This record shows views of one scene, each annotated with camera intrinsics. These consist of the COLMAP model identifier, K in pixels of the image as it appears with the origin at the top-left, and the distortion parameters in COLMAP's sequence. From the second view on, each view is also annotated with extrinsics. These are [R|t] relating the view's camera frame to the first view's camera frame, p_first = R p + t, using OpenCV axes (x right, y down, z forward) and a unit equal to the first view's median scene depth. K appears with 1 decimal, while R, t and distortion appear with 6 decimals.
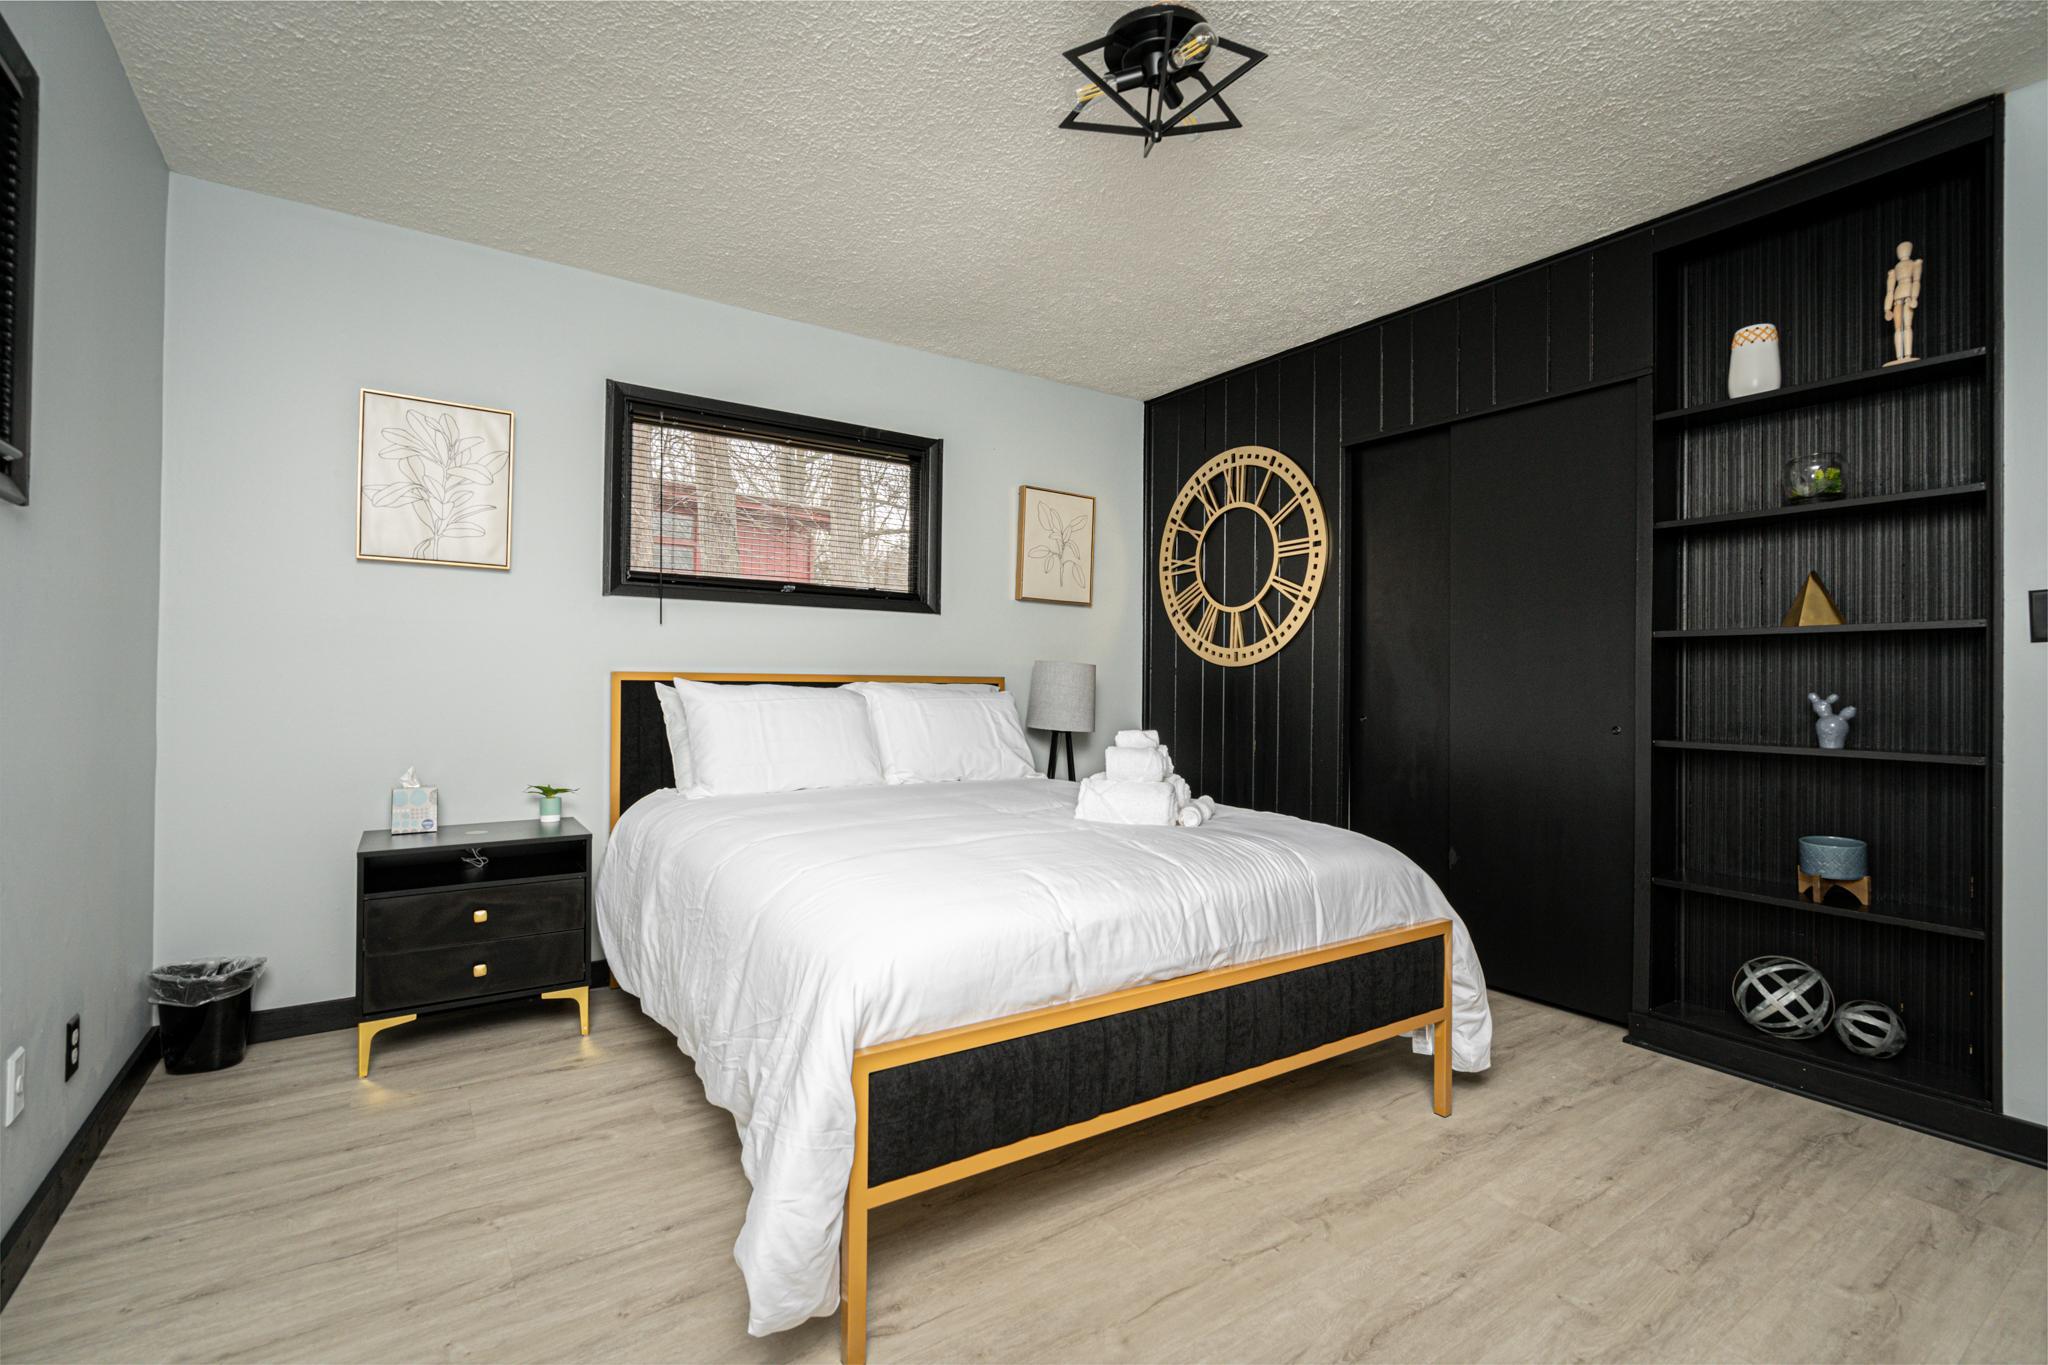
lens RADIAL K [[940.6, 0, 1024.0], [0, 940.6, 682.5], [0, 0, 1]] dist [-0.000802, -0.000121]
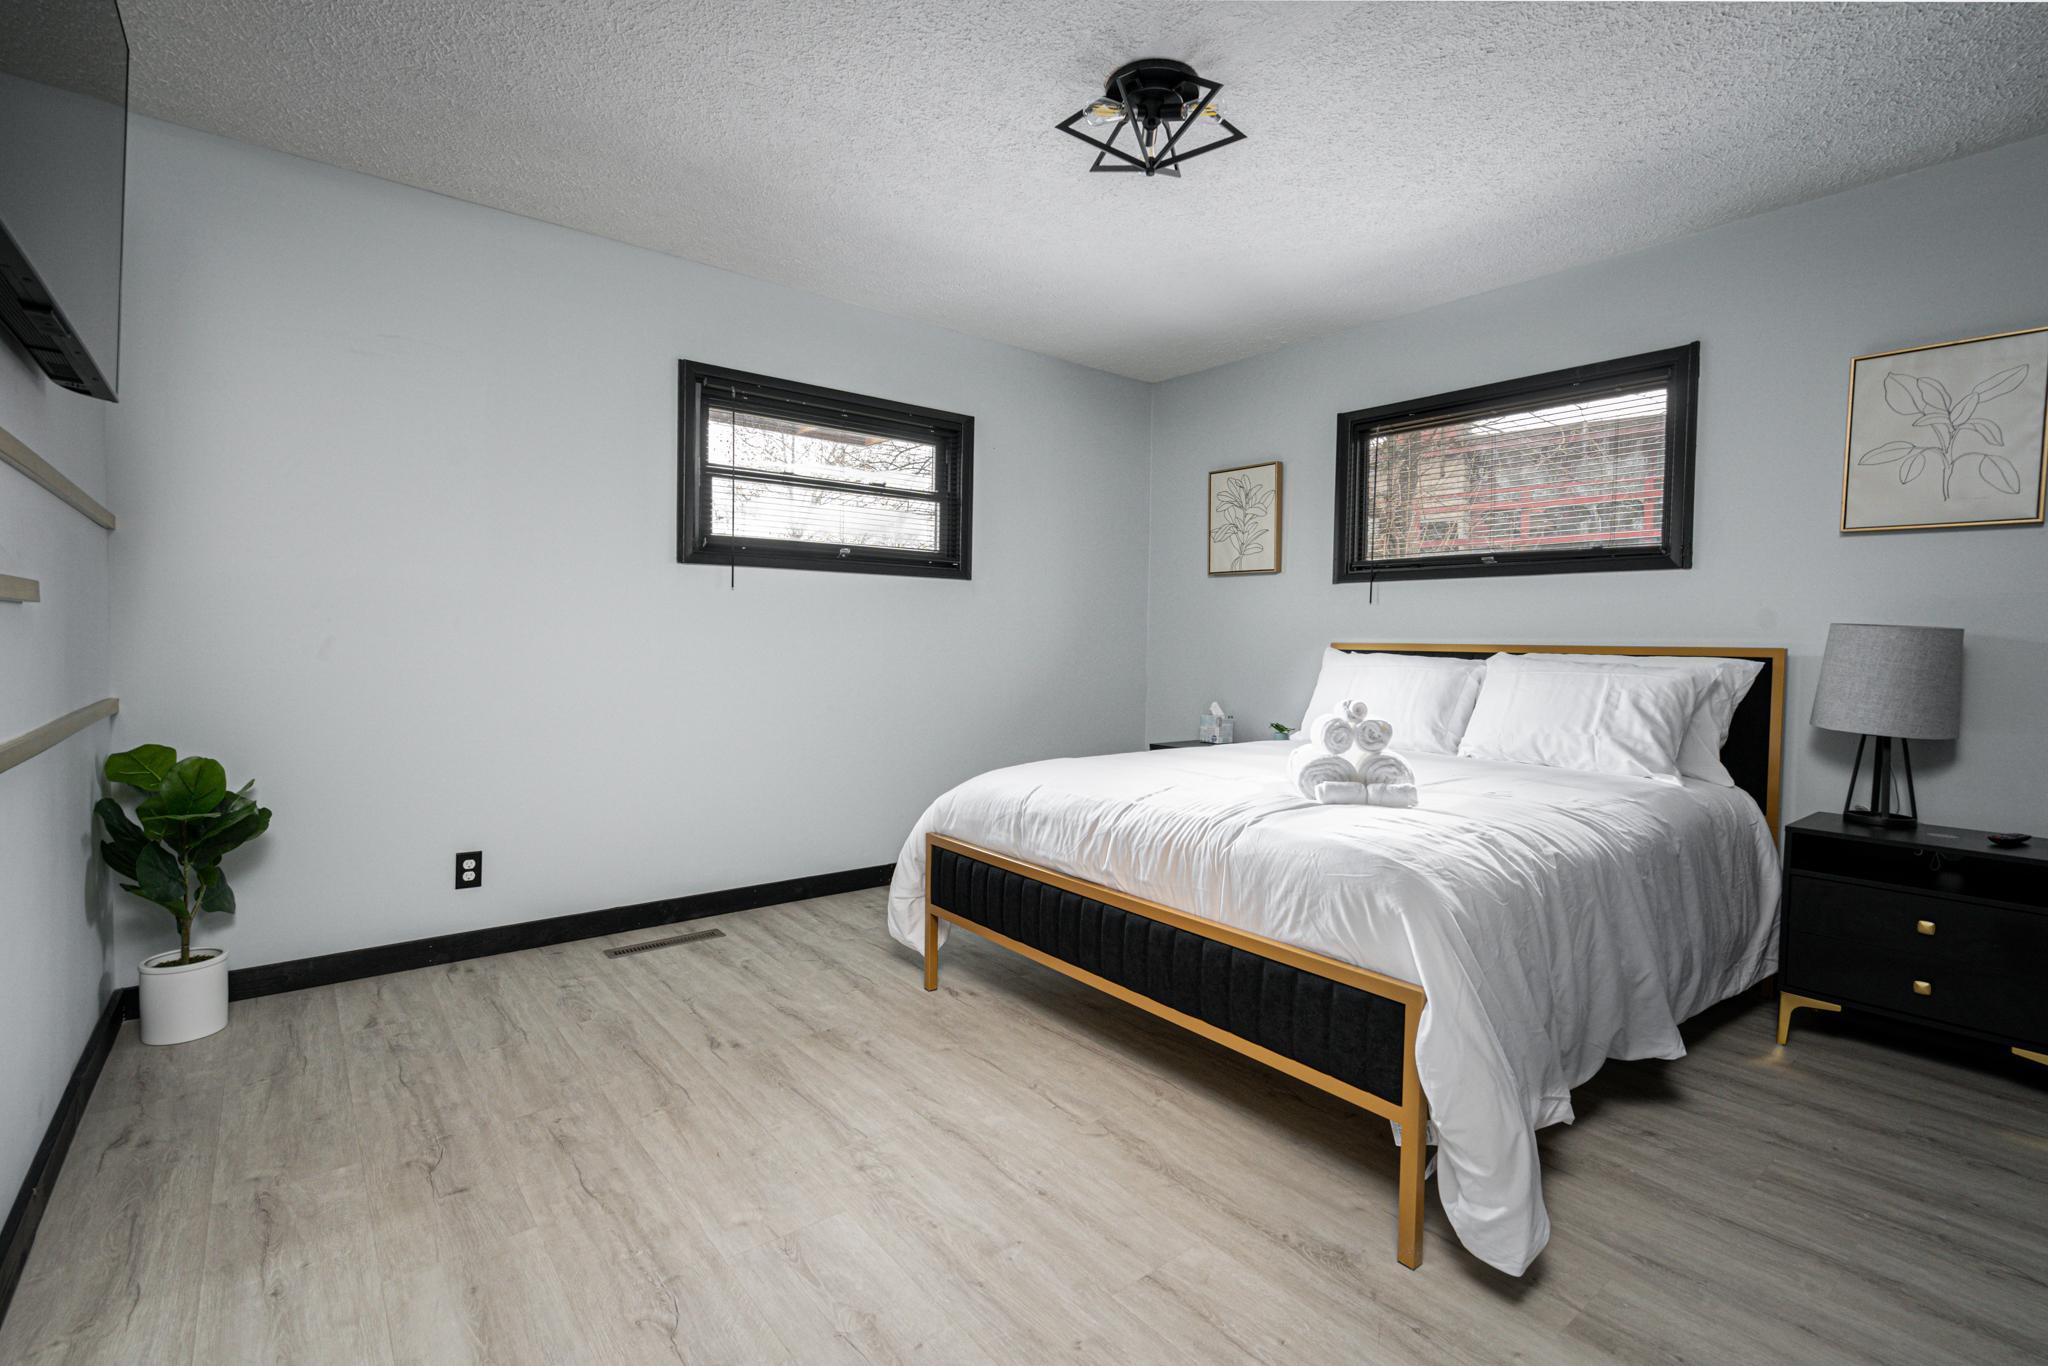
lens RADIAL K [[940.6, 0, 1024.0], [0, 940.6, 683.0], [0, 0, 1]] dist [-0.000802, -0.000121]
pose [[0.061850, 0.039596, -0.997300, 0.787855], [-0.003922, 0.999215, 0.039428, -0.005965], [0.998078, 0.001472, 0.061957, 0.464635]]
